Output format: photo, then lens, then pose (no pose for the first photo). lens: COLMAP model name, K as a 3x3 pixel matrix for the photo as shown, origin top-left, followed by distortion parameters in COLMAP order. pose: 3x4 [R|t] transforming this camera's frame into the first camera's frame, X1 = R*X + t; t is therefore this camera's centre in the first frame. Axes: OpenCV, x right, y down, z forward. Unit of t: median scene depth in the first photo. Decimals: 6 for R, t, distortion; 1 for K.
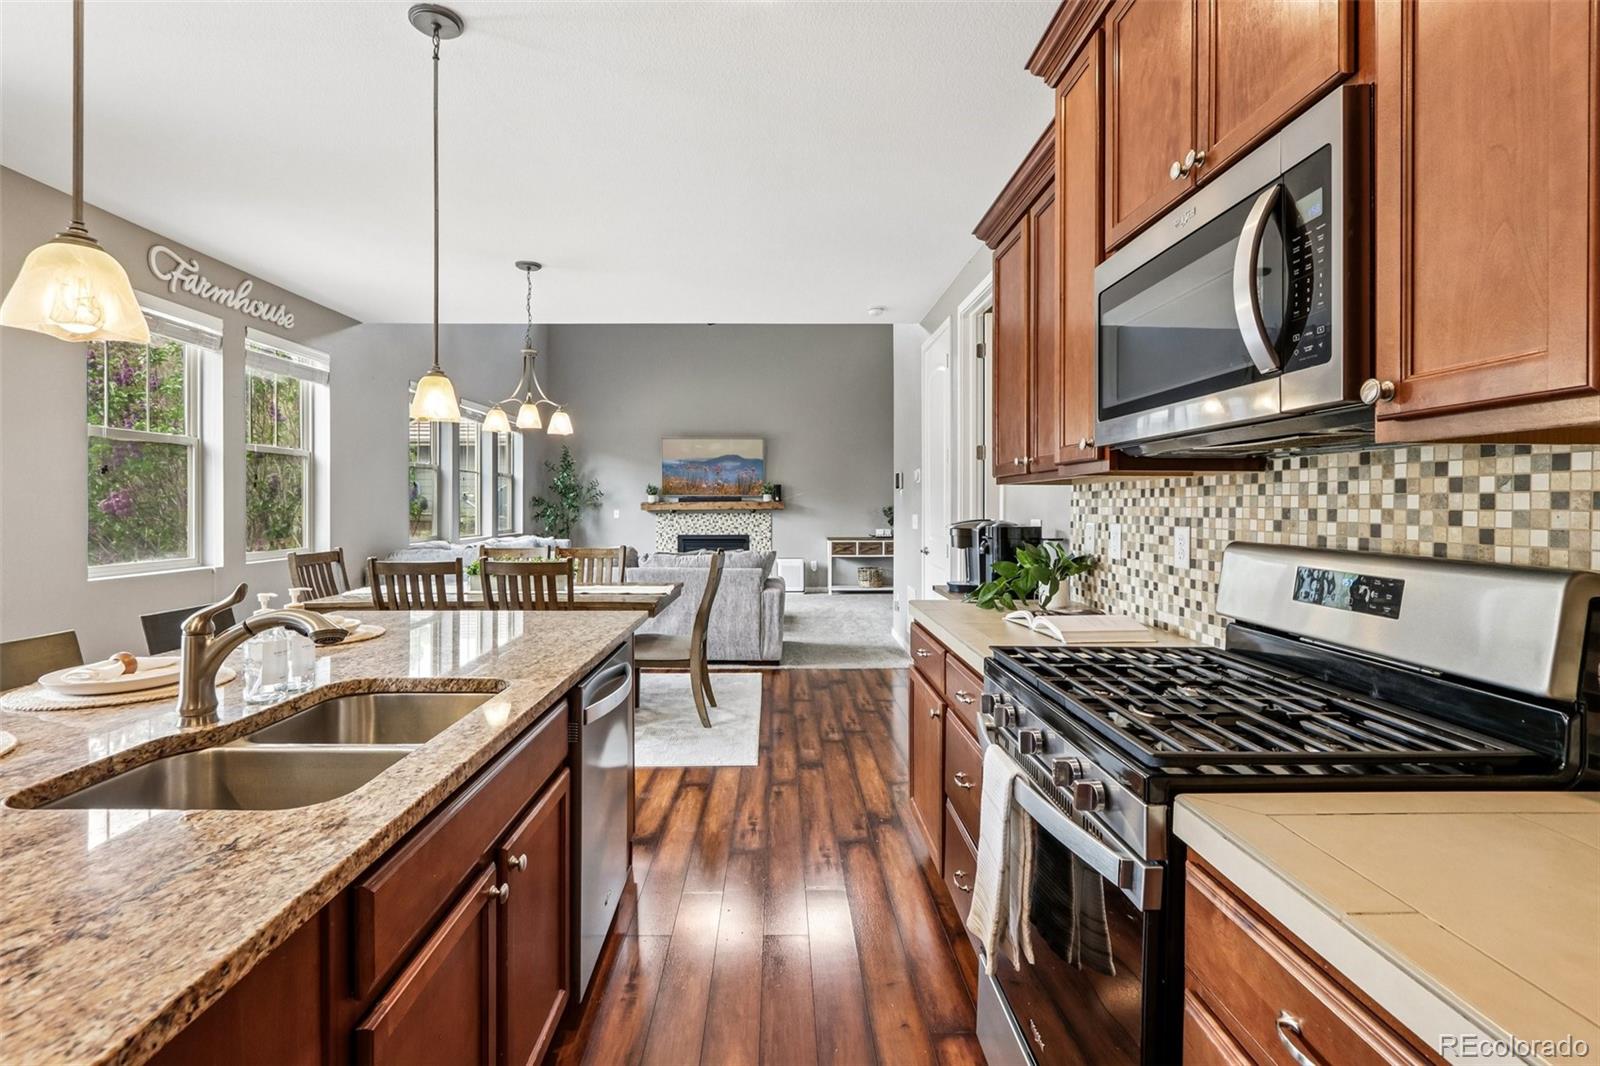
lens RADIAL K [[747.7, 0, 786.8], [0, 747.7, 511.3], [0, 0, 1]] dist [-0.007595, 0.000077]
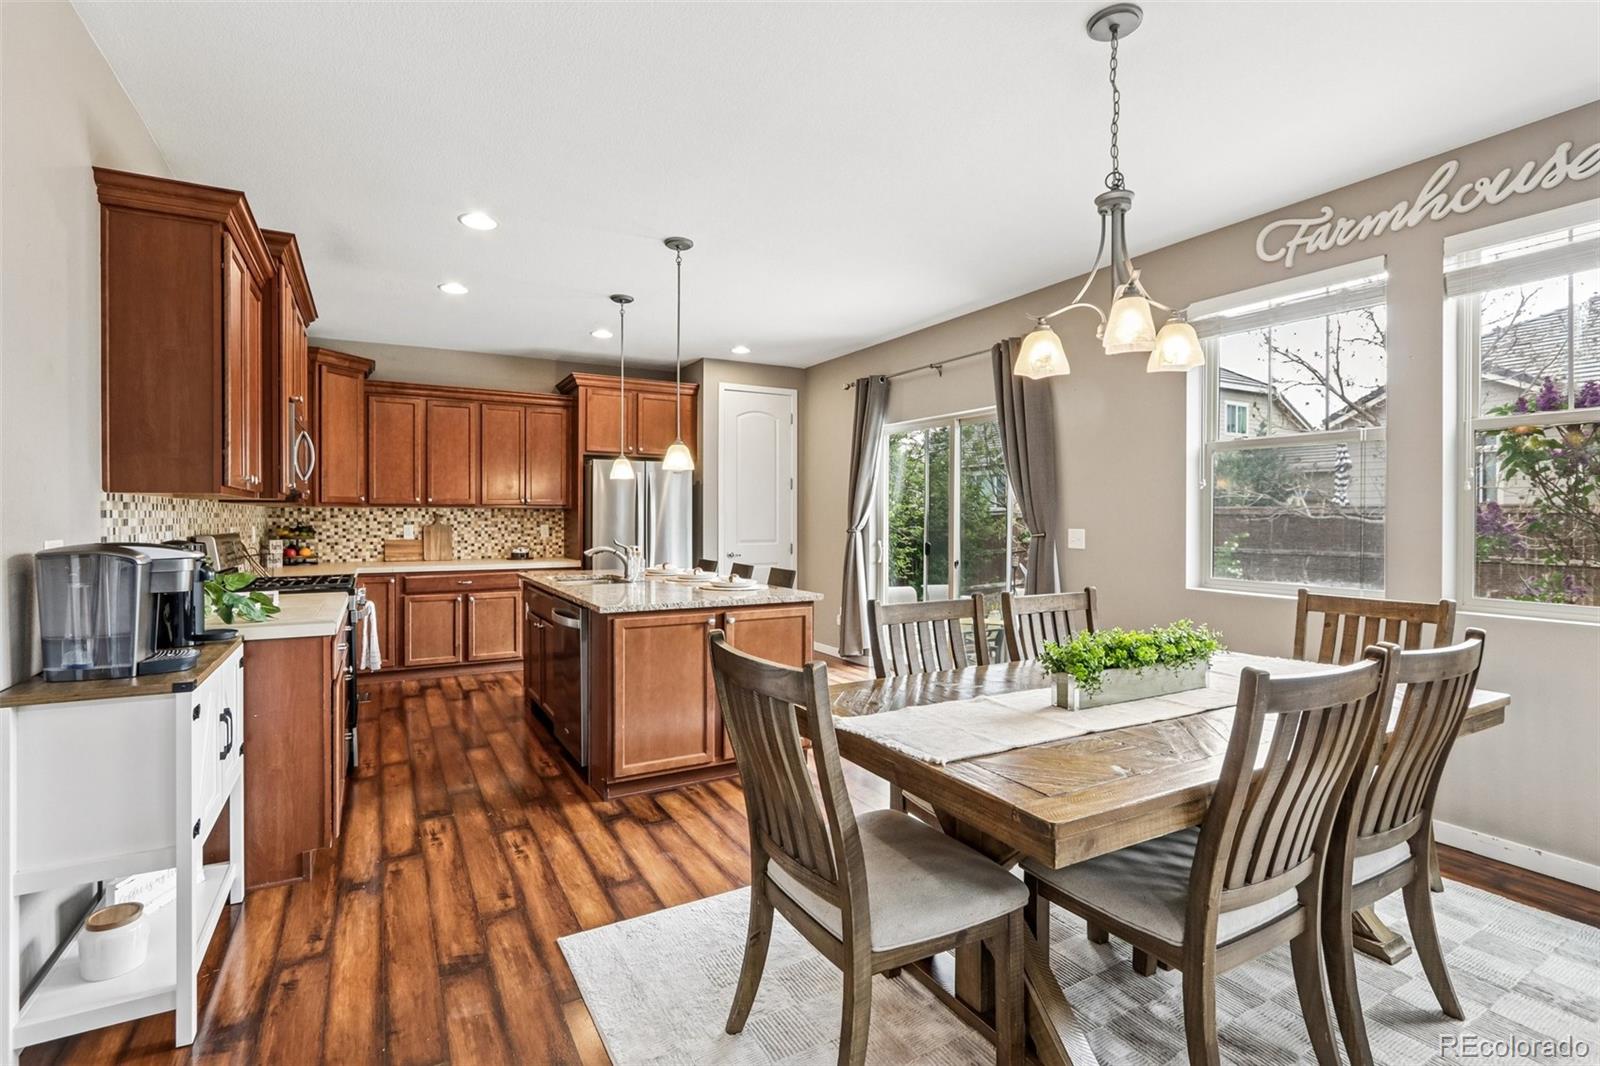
lens RADIAL K [[729.1, 0, 778.3], [0, 729.1, 524.2], [0, 0, 1]] dist [-0.002352, -0.000308]
pose [[-0.882646, 0.001750, -0.470034, 0.064867], [-0.006775, 0.999842, 0.016445, -0.011121], [0.469989, 0.017700, -0.882495, 1.274987]]
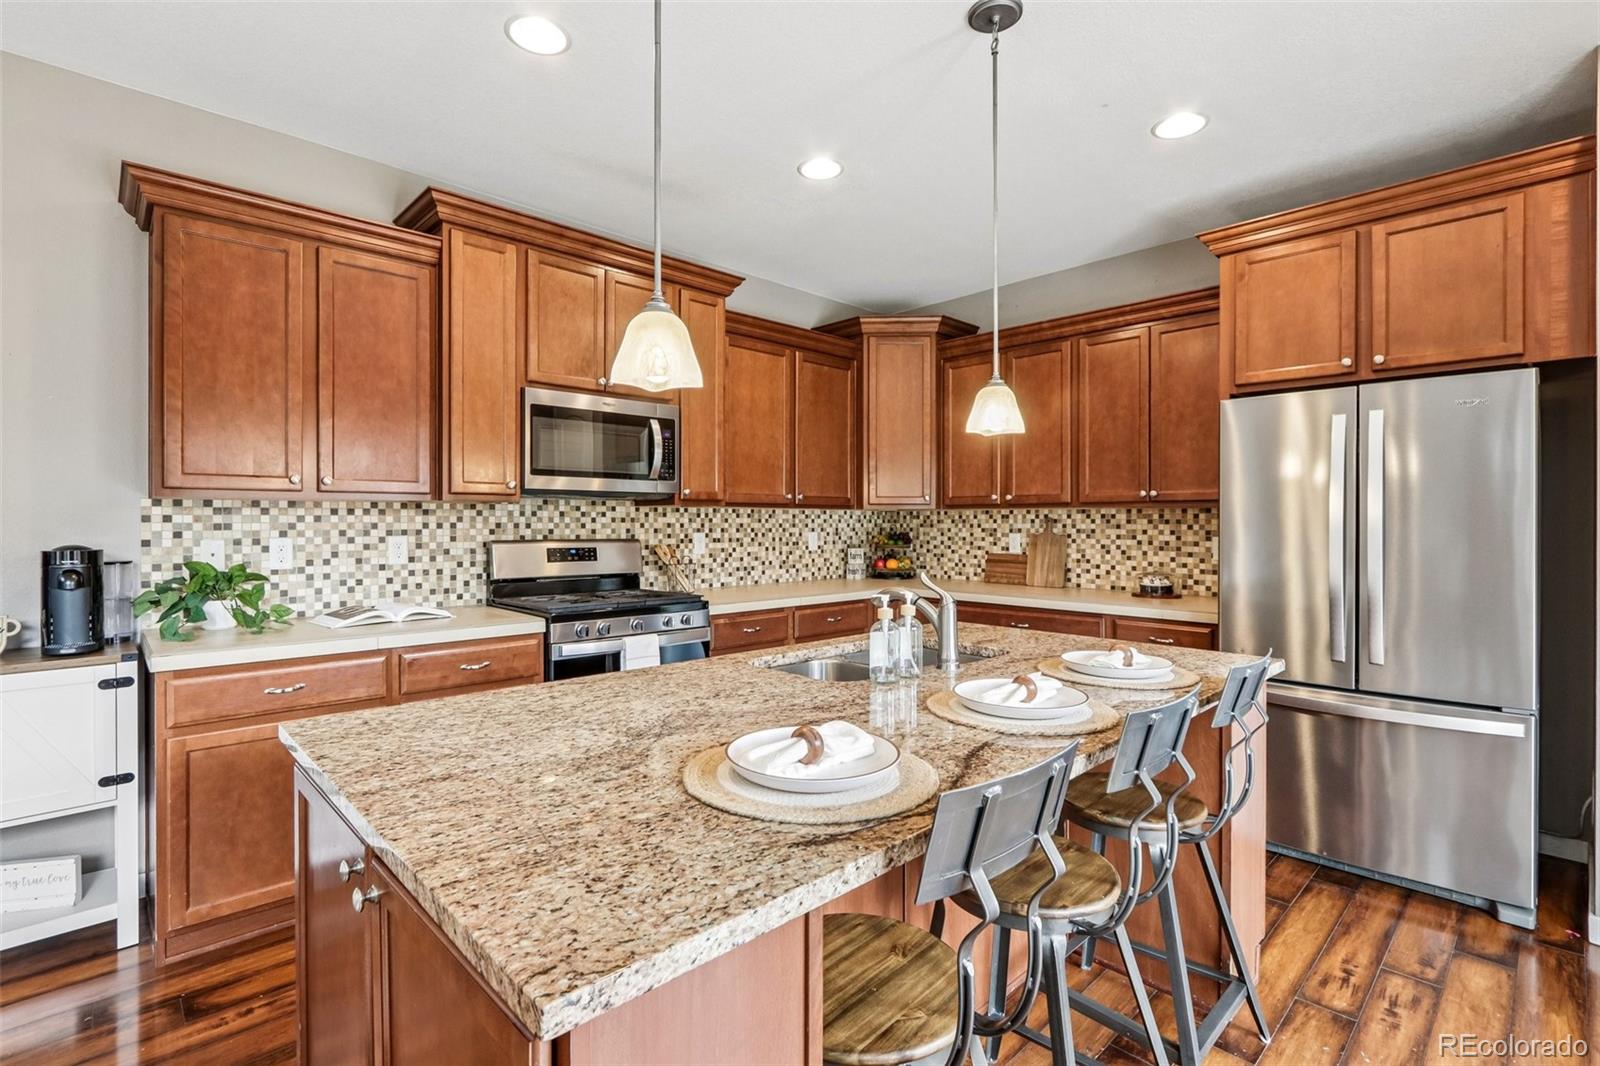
lens RADIAL K [[747.7, 0, 786.8], [0, 747.7, 511.3], [0, 0, 1]] dist [-0.007595, 0.000077]
pose [[-0.678193, 0.006770, 0.734853, -0.484737], [0.003790, 0.999976, -0.005714, -0.007475], [-0.734874, -0.001090, -0.678203, 0.649303]]
